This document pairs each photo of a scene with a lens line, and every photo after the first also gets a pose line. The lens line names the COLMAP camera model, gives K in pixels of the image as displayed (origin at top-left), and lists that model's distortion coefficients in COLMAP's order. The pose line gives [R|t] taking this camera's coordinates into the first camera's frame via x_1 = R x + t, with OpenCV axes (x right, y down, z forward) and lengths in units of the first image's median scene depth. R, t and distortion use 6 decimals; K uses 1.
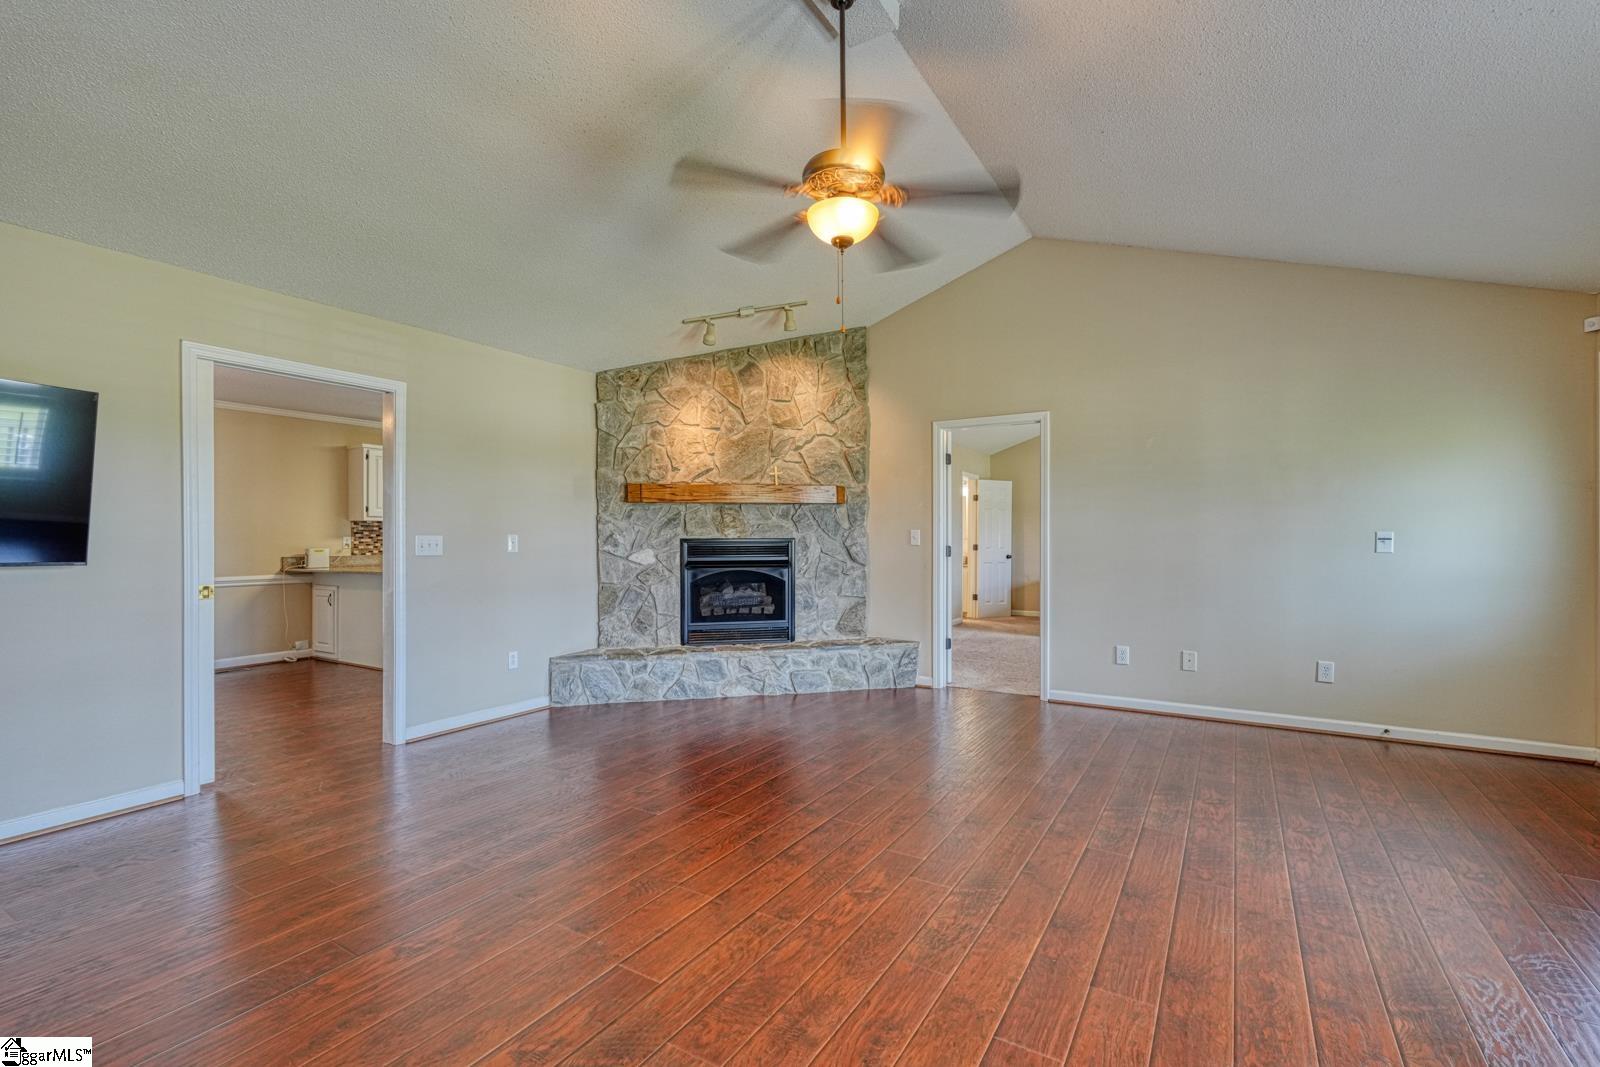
lens RADIAL K [[703.0, 0, 807.4], [0, 703.0, 539.8], [0, 0, 1]] dist [0.000592, -0.000077]
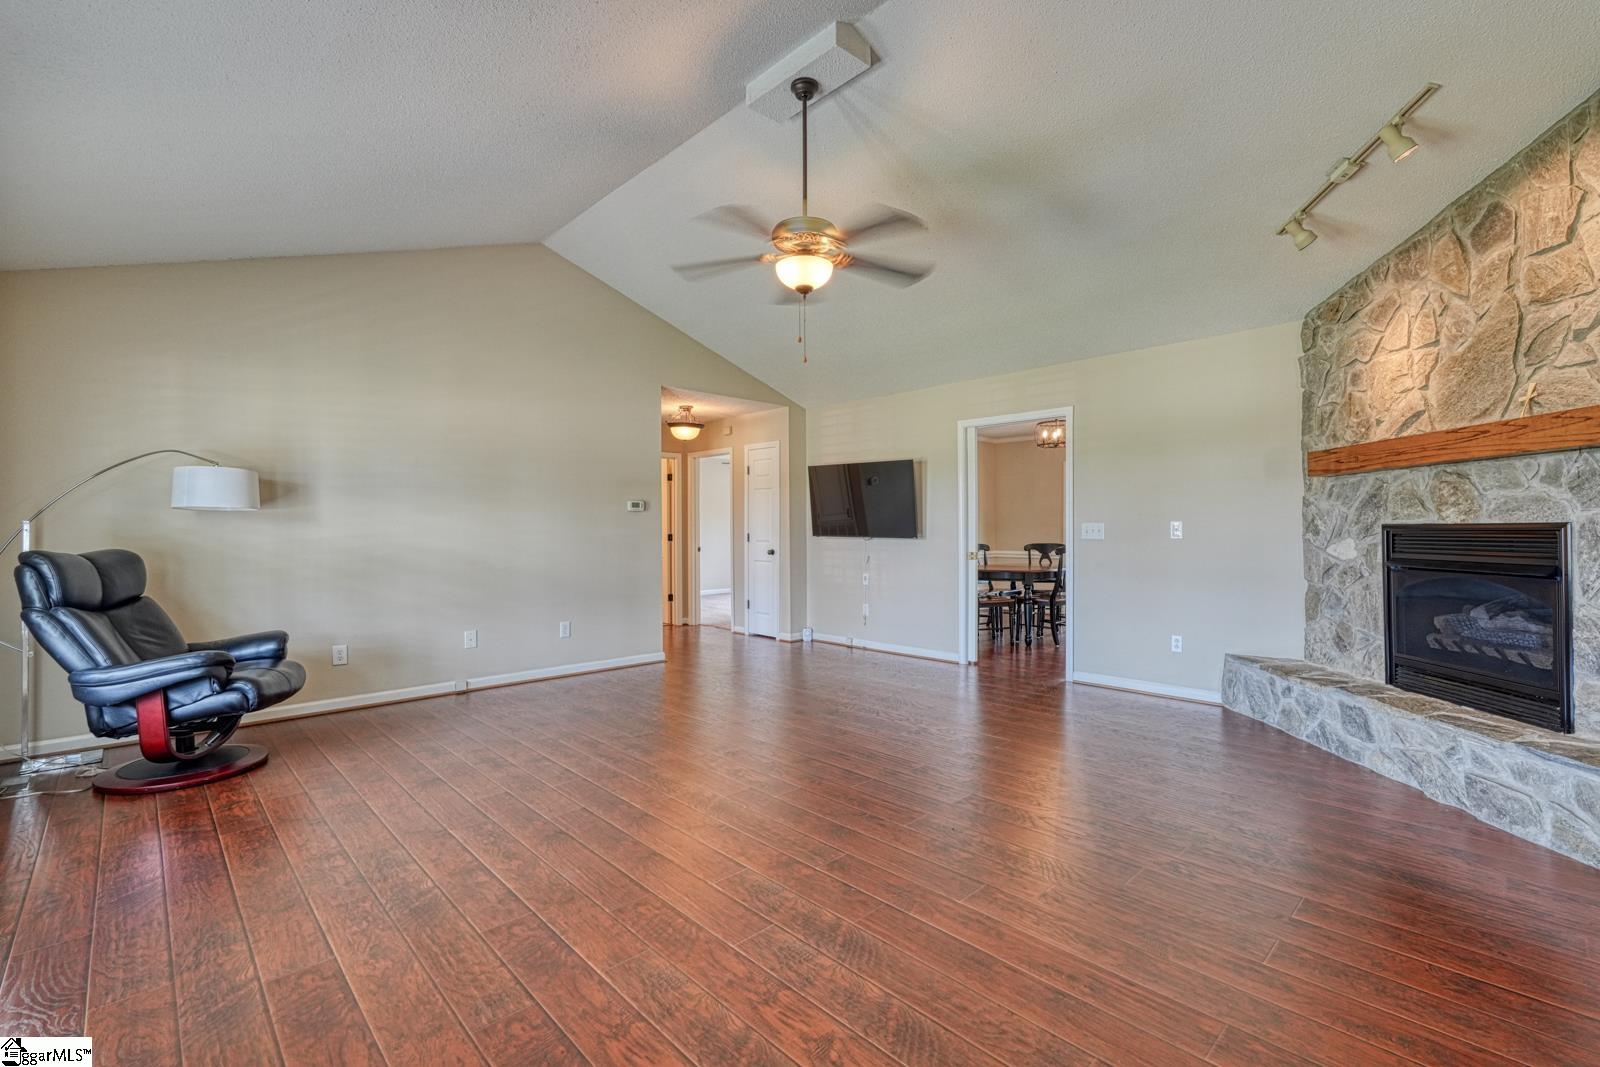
lens RADIAL K [[703.0, 0, 807.4], [0, 703.0, 539.8], [0, 0, 1]] dist [0.000592, -0.000077]
pose [[-0.250750, 0.018547, -0.967874, 0.611808], [0.003802, 0.999828, 0.018175, -0.001144], [0.968044, 0.000878, -0.250777, 0.638358]]
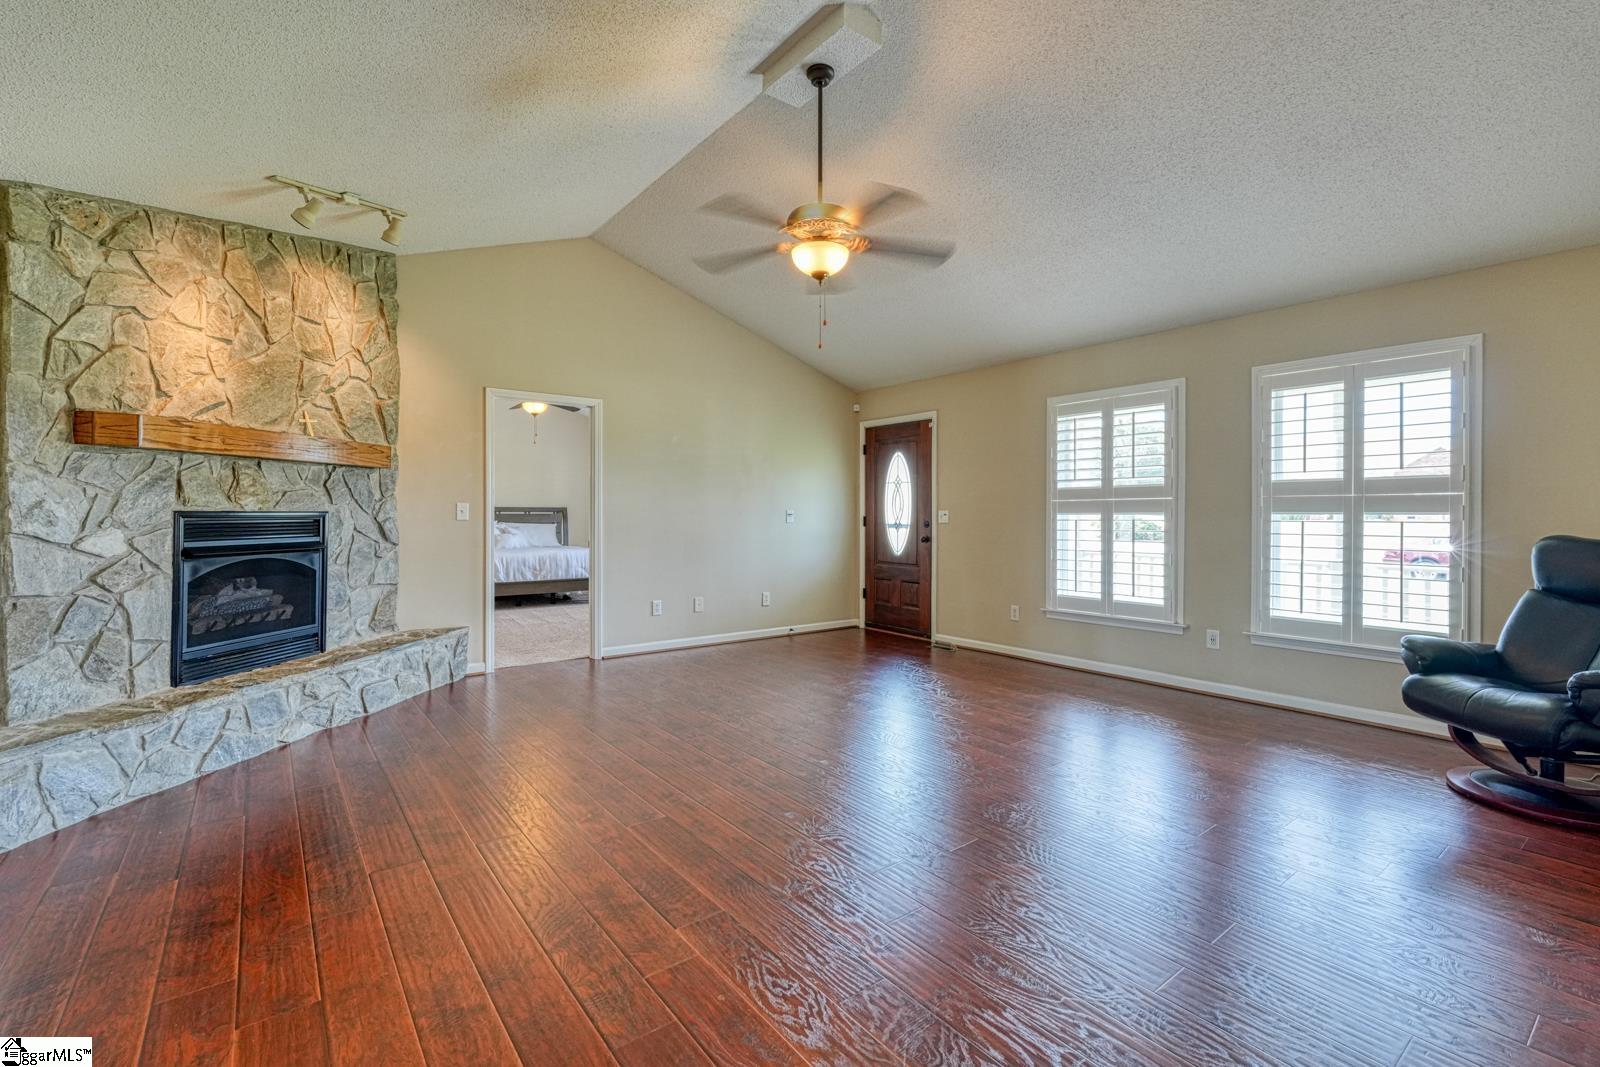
lens RADIAL K [[701.7, 0, 797.0], [0, 701.7, 517.7], [0, 0, 1]] dist [0.000486, 0.000216]
pose [[0.370146, -0.001537, 0.928972, -0.544698], [-0.002309, 0.999994, 0.002575, 0.001403], [-0.928971, -0.003098, 0.370140, 0.279589]]
